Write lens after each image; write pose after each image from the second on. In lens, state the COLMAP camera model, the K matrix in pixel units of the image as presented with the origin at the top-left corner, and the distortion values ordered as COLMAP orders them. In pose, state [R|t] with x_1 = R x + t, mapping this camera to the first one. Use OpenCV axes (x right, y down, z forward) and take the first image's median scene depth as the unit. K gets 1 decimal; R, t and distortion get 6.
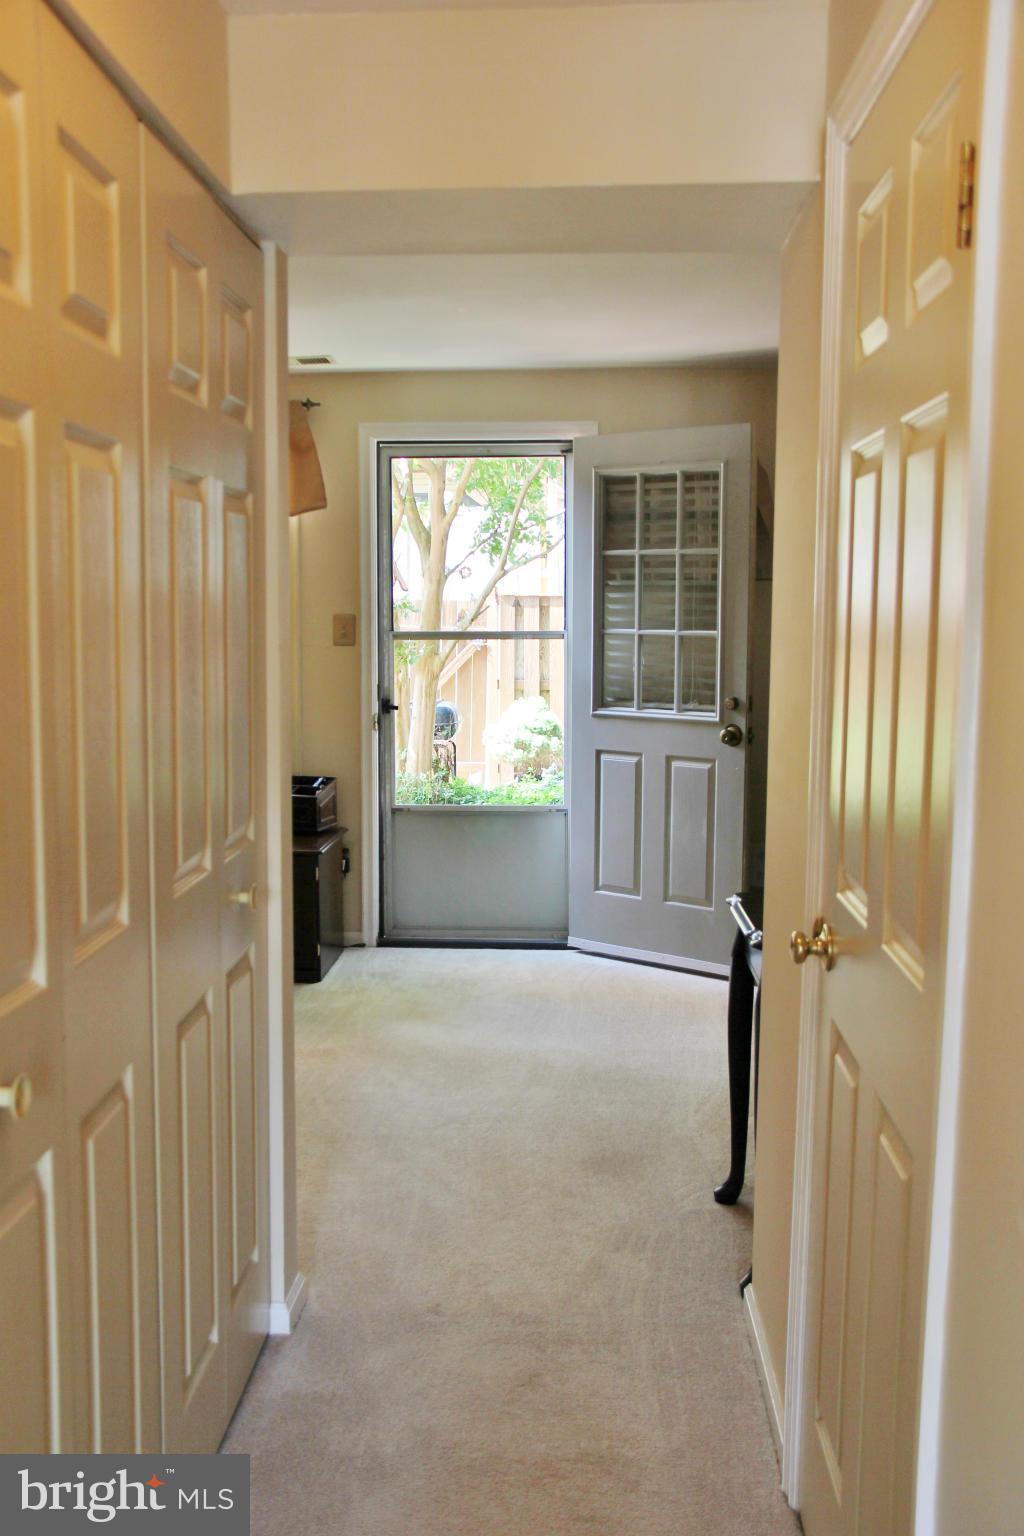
lens RADIAL K [[1335.7, 0, 510.1], [0, 1335.7, 732.6], [0, 0, 1]] dist [-0.133429, 0.180416]
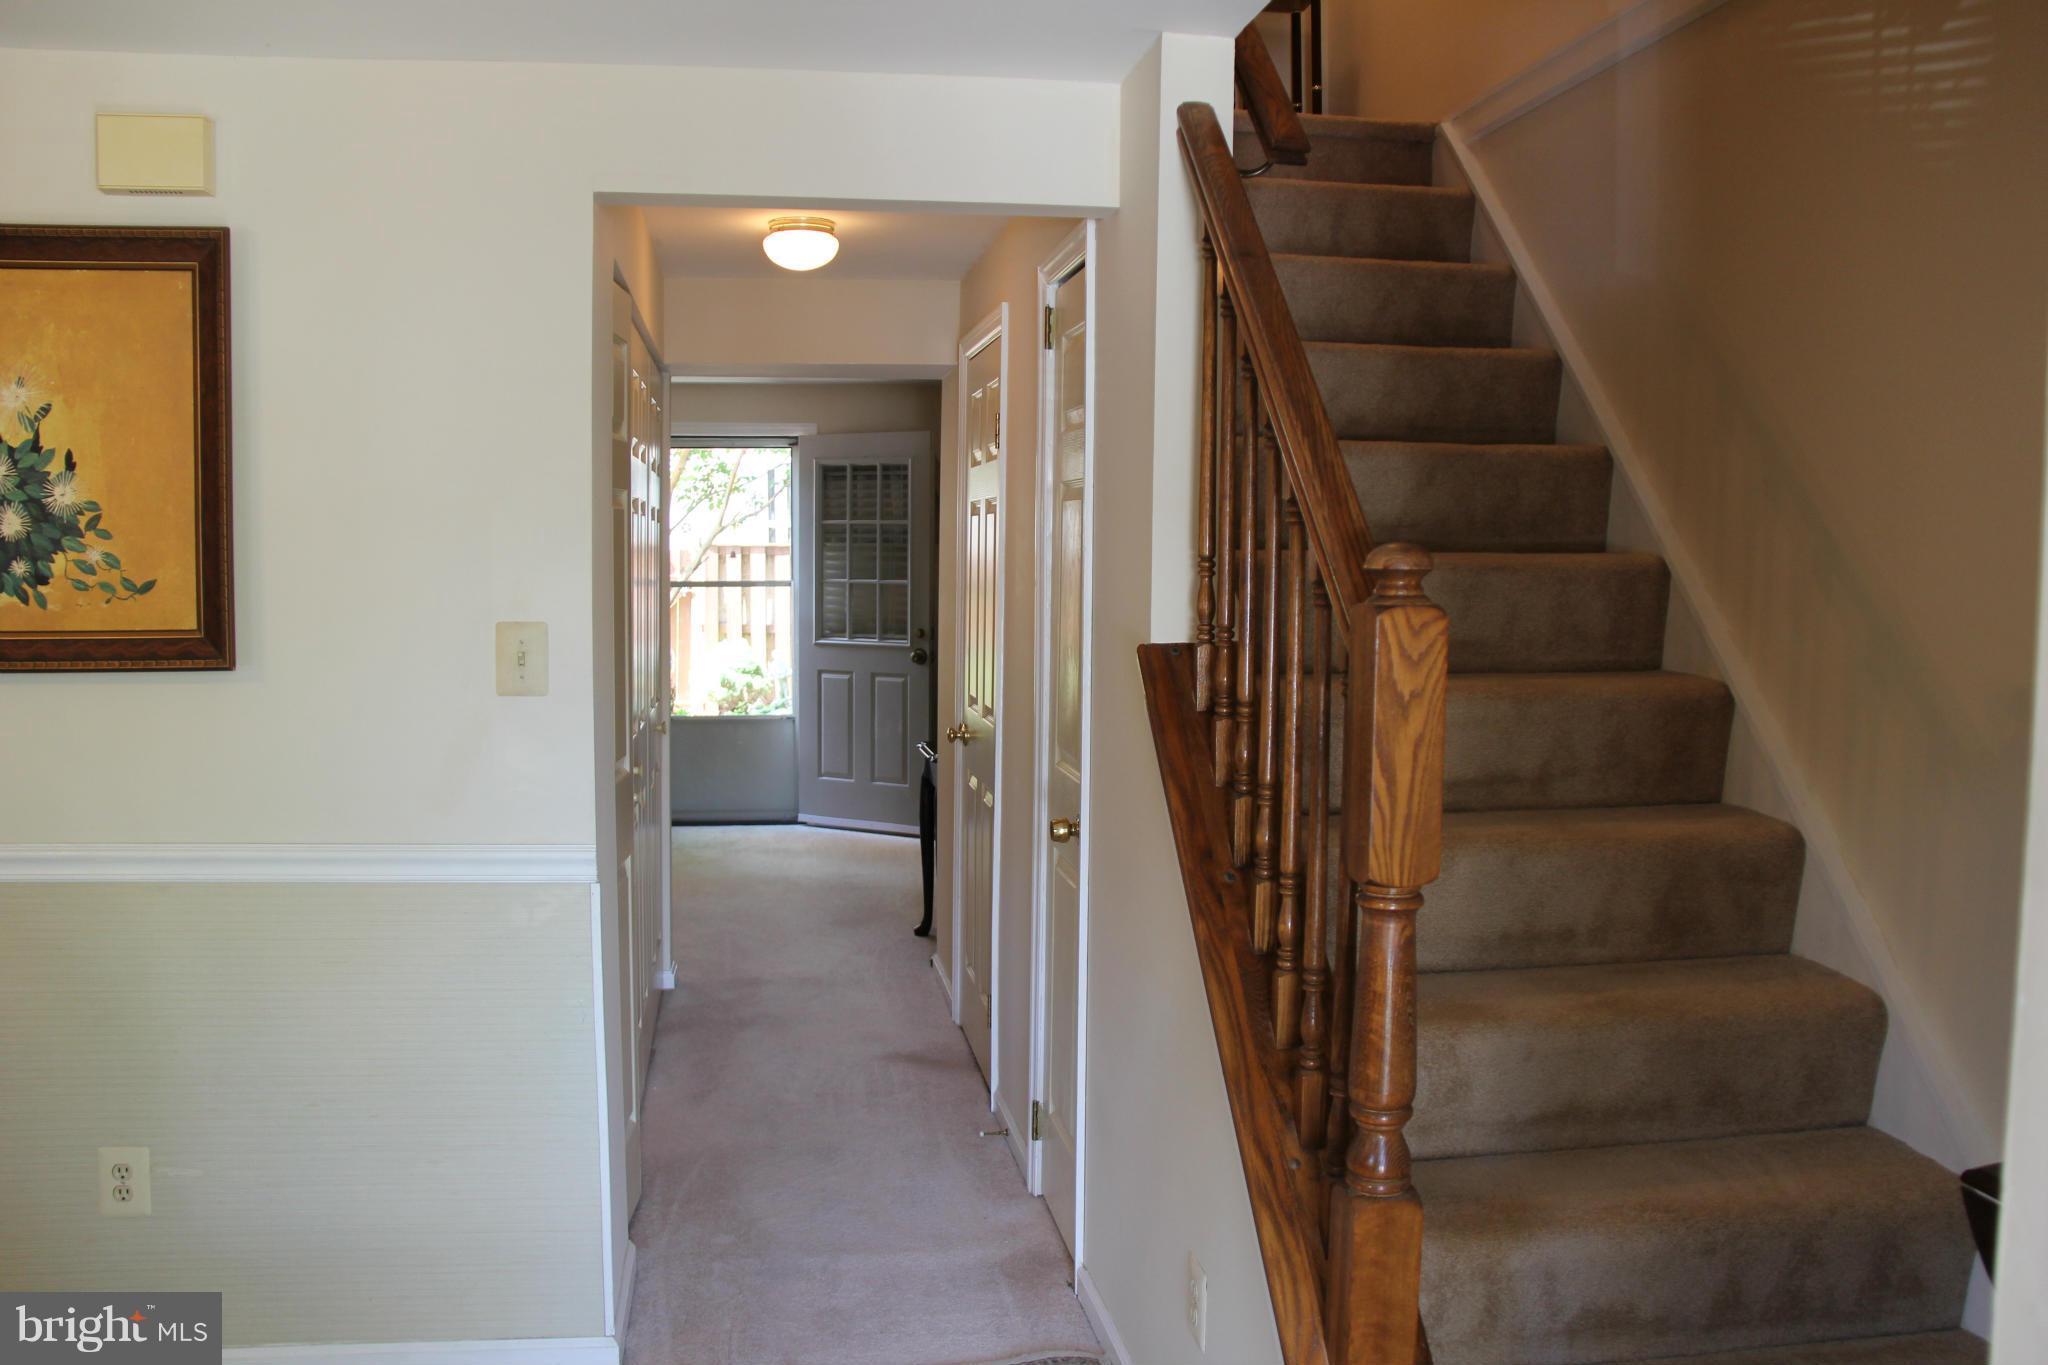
lens RADIAL K [[1780.9, 0, 1022.8], [0, 1780.9, 642.7], [0, 0, 1]] dist [-0.133429, 0.180416]
pose [[0.975351, -0.009099, 0.220469, -0.129955], [0.017140, 0.999255, -0.034584, 0.051930], [-0.219990, 0.037510, 0.974781, -0.790520]]
